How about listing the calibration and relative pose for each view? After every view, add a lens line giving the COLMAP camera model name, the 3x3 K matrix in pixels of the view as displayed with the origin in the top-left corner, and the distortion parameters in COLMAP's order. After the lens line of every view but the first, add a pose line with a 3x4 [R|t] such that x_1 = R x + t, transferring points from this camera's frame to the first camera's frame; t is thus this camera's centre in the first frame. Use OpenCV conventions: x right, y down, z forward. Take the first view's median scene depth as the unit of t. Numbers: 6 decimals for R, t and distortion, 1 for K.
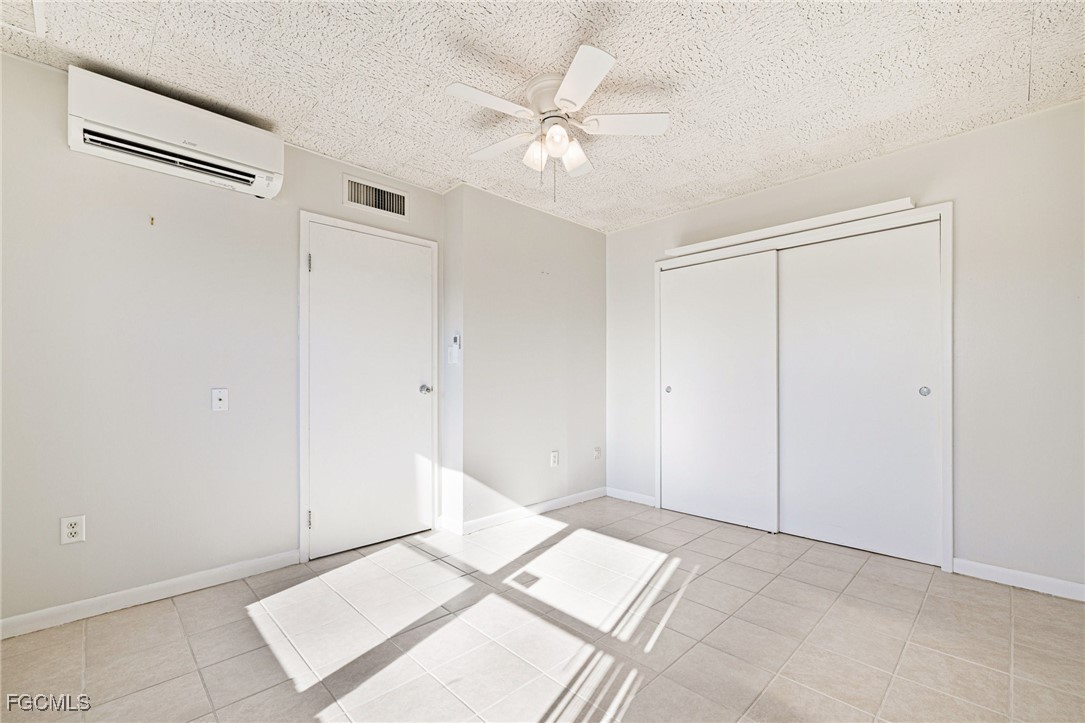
lens RADIAL K [[472.4, 0, 540.2], [0, 472.4, 373.3], [0, 0, 1]] dist [0.003226, -0.000551]
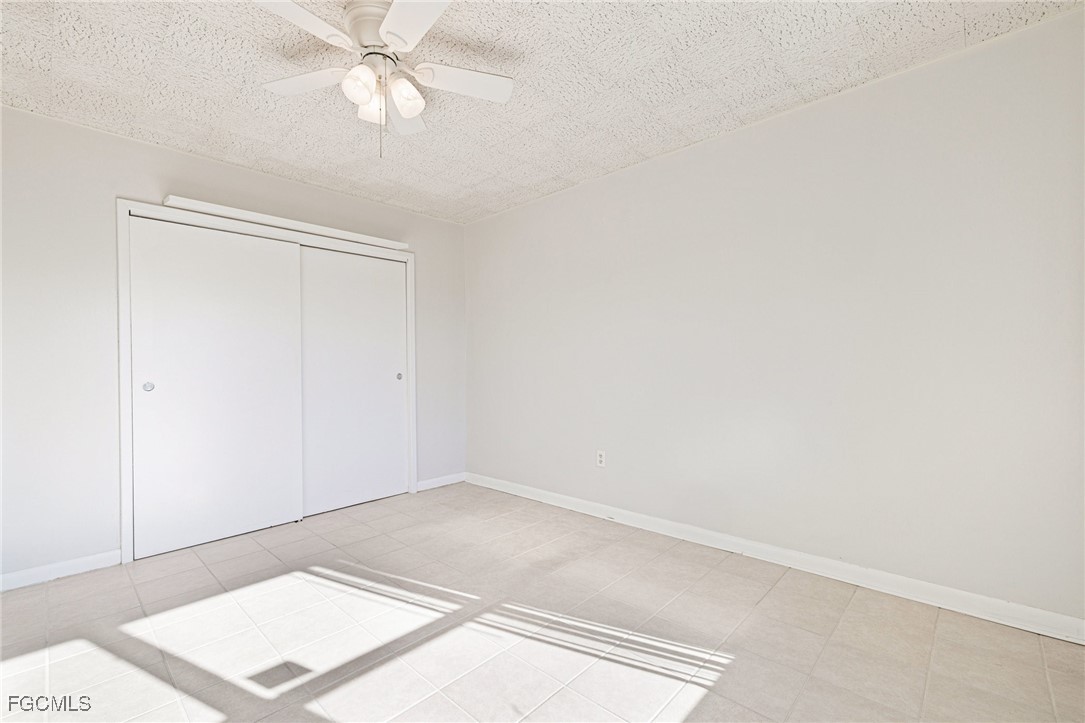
lens RADIAL K [[472.4, 0, 551.1], [0, 472.4, 362.8], [0, 0, 1]] dist [0.003226, -0.000551]
pose [[-0.068997, 0.006232, 0.997597, -0.786969], [0.001880, 0.999980, -0.006117, 0.006030], [-0.997615, 0.001453, -0.069008, 0.731828]]
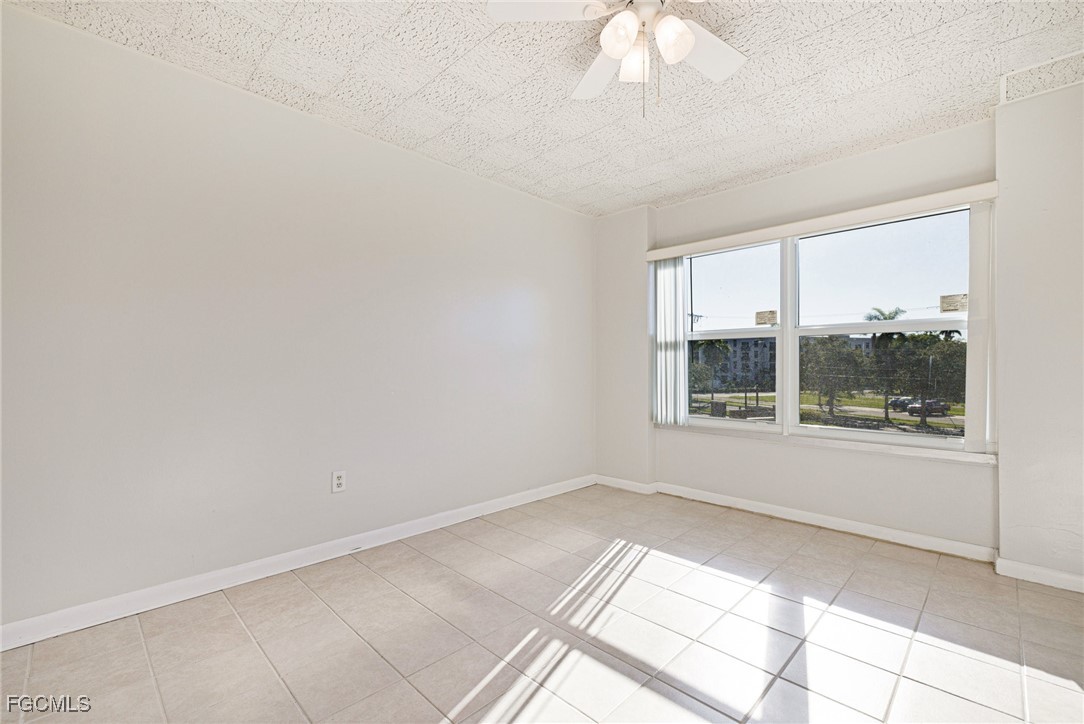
lens RADIAL K [[472.0, 0, 547.4], [0, 472.0, 361.6], [0, 0, 1]] dist [0.003226, -0.000551]
pose [[-0.999078, -0.002892, -0.042839, 0.199237], [-0.002180, 0.999859, -0.016670, 0.020909], [0.042881, -0.016561, -0.998943, 1.645413]]
